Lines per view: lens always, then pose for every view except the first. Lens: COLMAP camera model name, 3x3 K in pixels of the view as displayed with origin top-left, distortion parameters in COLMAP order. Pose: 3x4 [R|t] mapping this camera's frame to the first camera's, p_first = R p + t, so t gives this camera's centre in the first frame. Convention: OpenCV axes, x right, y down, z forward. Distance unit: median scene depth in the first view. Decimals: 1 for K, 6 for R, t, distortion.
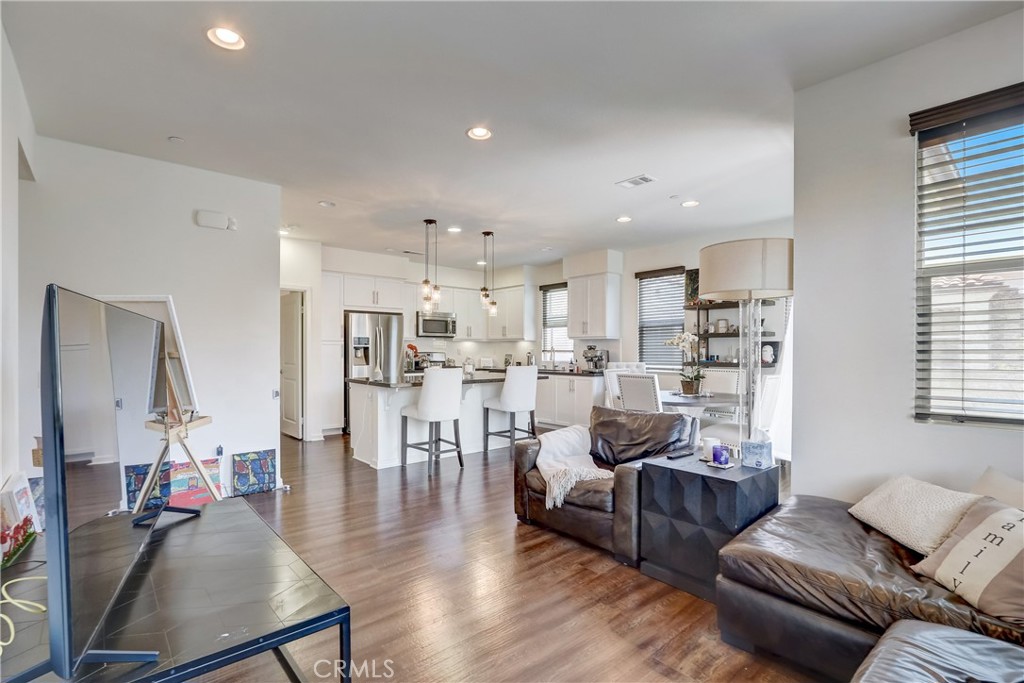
lens RADIAL K [[479.1, 0, 516.0], [0, 479.1, 350.9], [0, 0, 1]] dist [-0.013738, 0.000688]
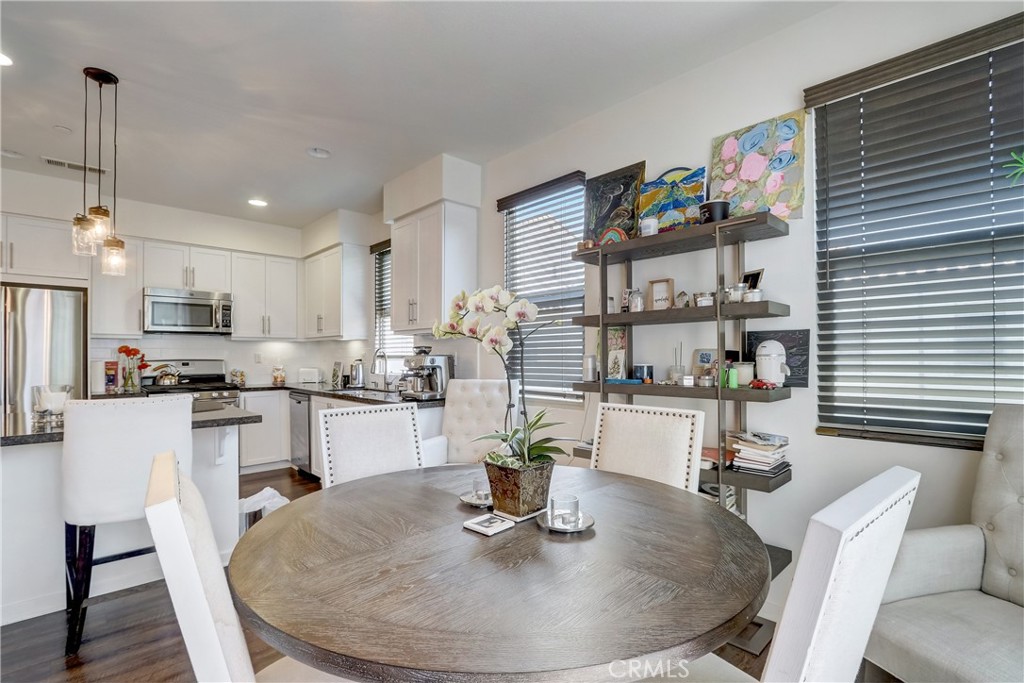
lens RADIAL K [[479.1, 0, 507.2], [0, 479.1, 343.3], [0, 0, 1]] dist [-0.013738, 0.000688]
pose [[0.999809, -0.003430, 0.019236, 0.271946], [0.003960, 0.999612, -0.027578, 0.000493], [-0.019134, 0.027649, 0.999435, 0.550916]]
